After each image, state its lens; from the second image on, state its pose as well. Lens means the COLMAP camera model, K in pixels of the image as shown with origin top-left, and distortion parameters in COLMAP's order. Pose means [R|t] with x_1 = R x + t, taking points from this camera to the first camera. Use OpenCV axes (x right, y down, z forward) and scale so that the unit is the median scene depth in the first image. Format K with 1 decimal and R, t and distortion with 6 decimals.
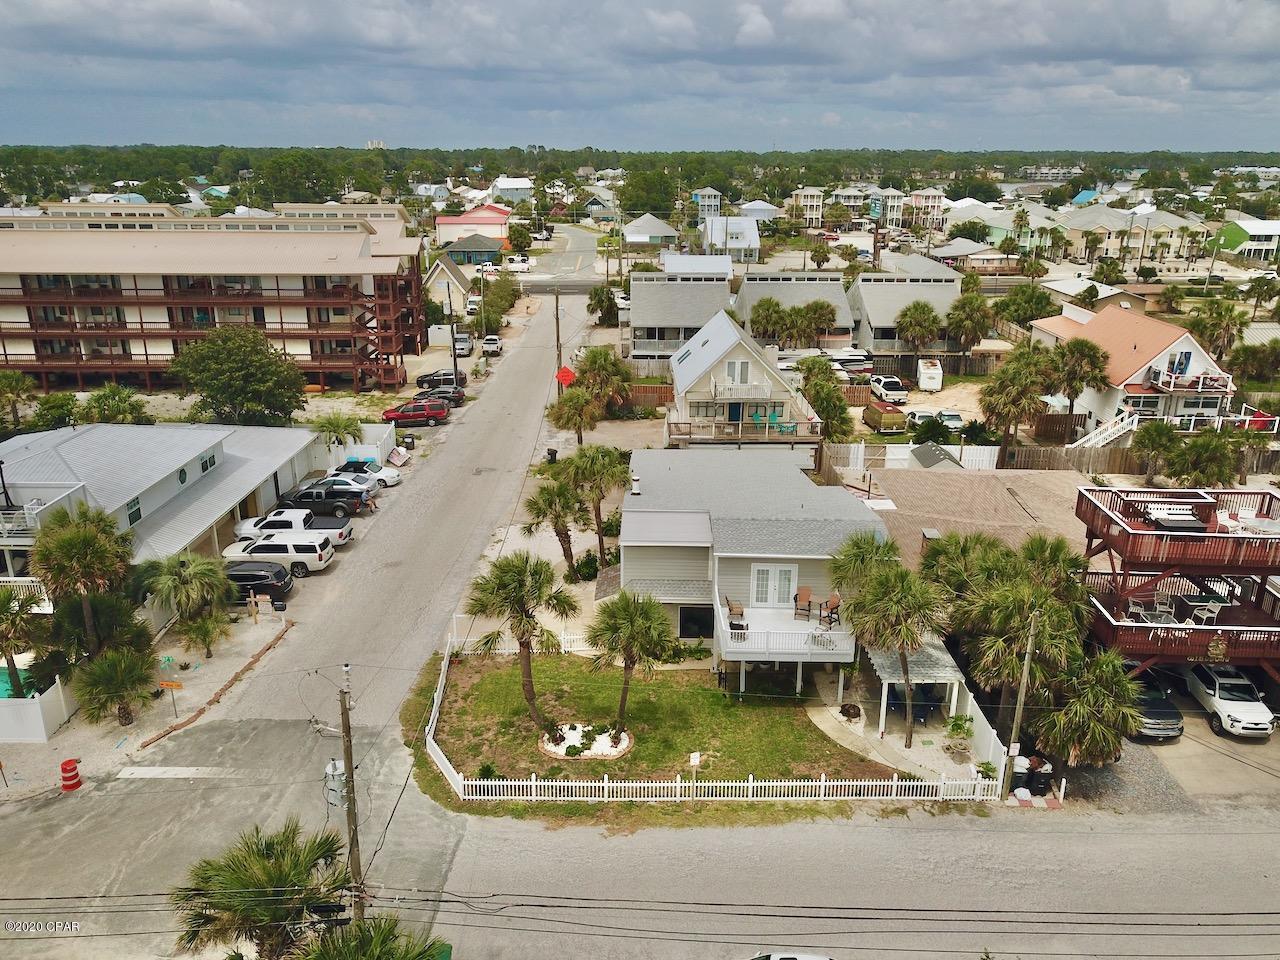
lens RADIAL K [[979.0, 0, 640.0], [0, 979.0, 480.0], [0, 0, 1]] dist [0.008380, -0.007149]
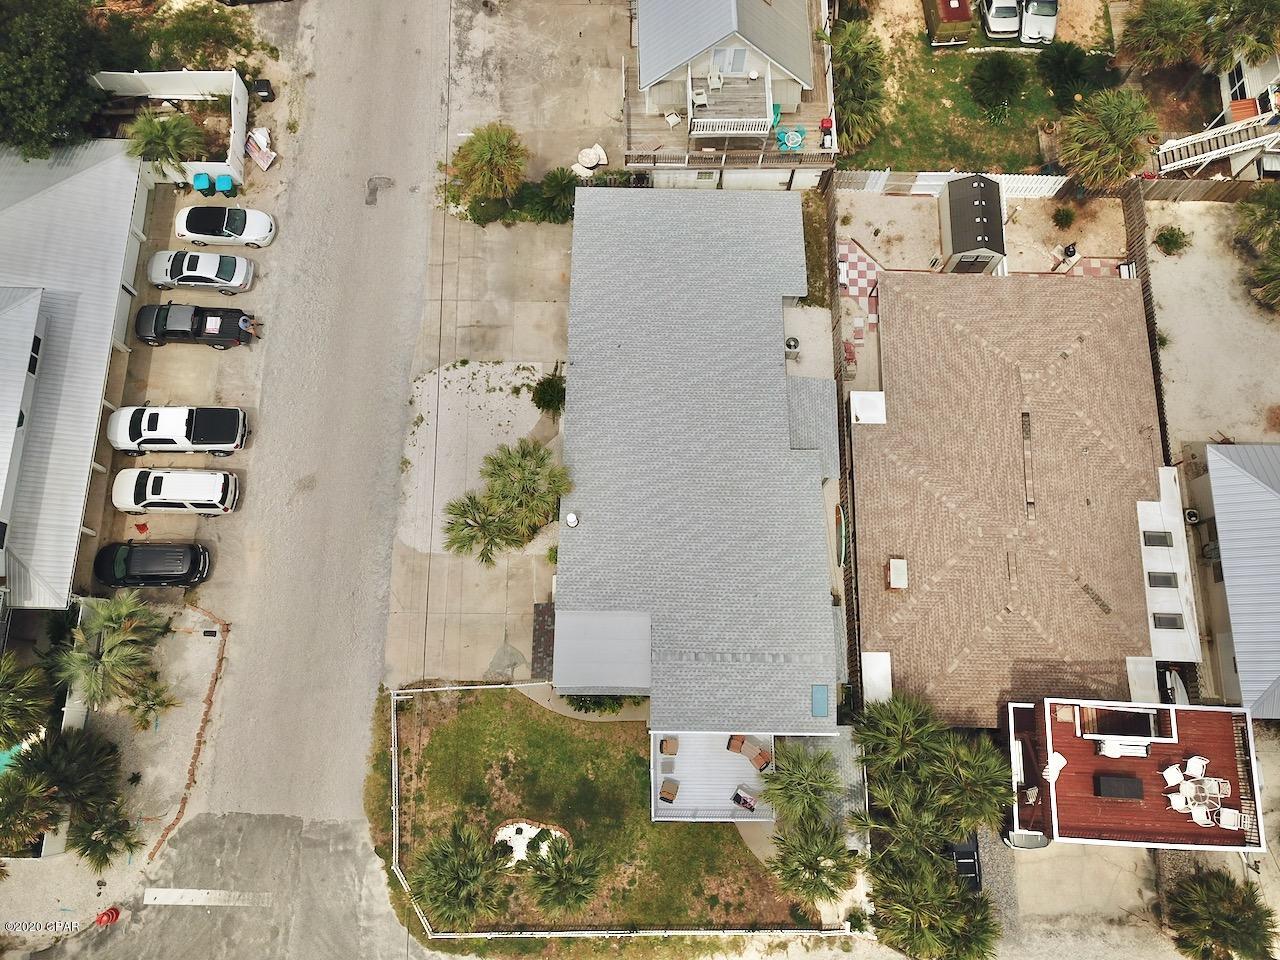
lens RADIAL K [[979.0, 0, 640.0], [0, 979.0, 480.0], [0, 0, 1]] dist [0.008380, -0.007149]
pose [[0.999967, -0.000259, 0.008073, 0.037412], [-0.006574, 0.554631, 0.832070, -0.548618], [-0.004693, -0.832096, 0.554611, 0.418492]]
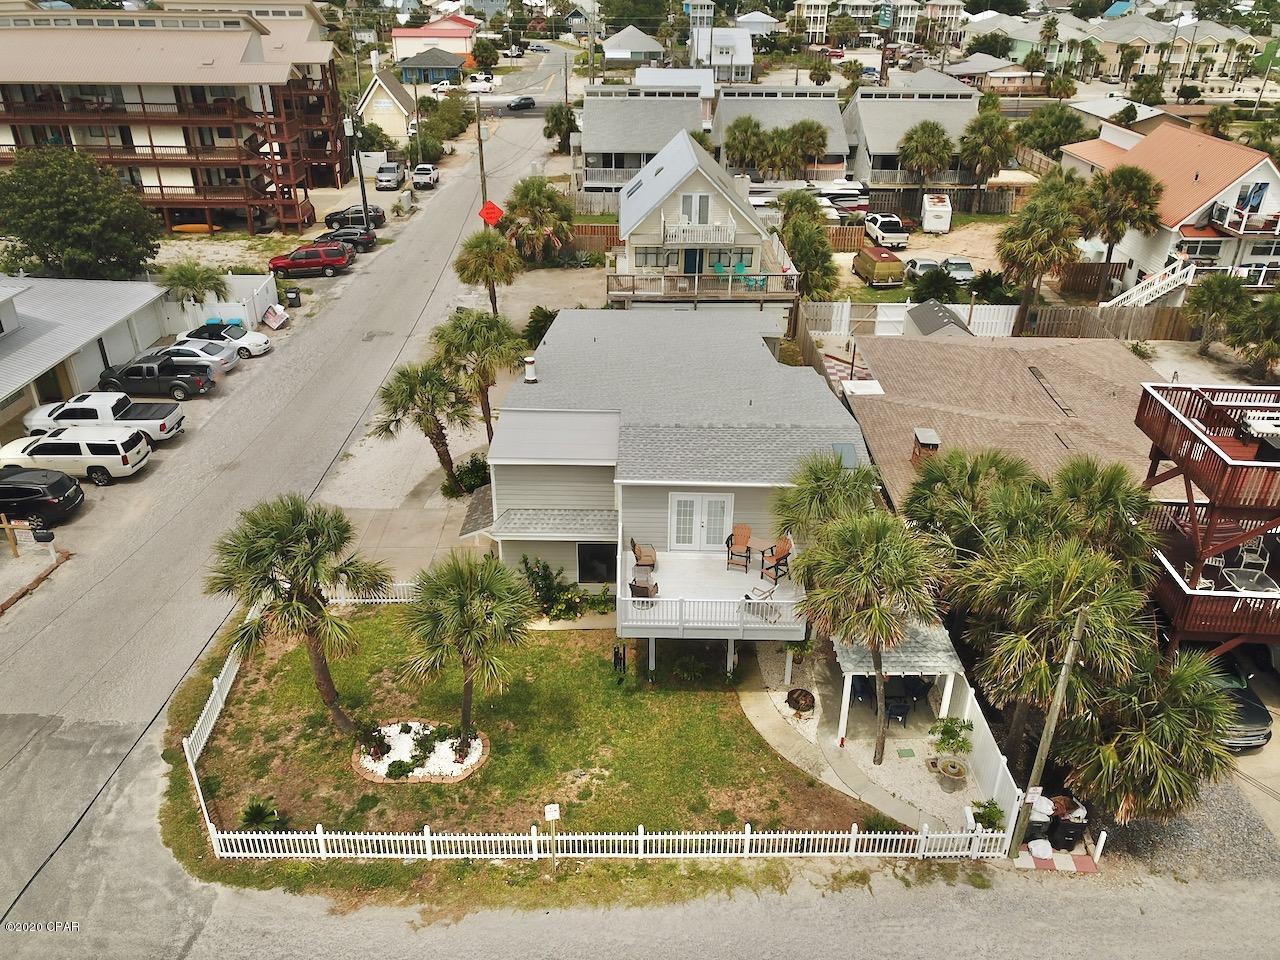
lens RADIAL K [[978.0, 0, 637.9], [0, 978.0, 483.2], [0, 0, 1]] dist [0.007219, 0.006646]
pose [[0.999999, 0.001005, 0.000182, 0.058373], [-0.001021, 0.986611, 0.163085, -0.022444], [-0.000015, -0.163085, 0.986612, 0.196114]]
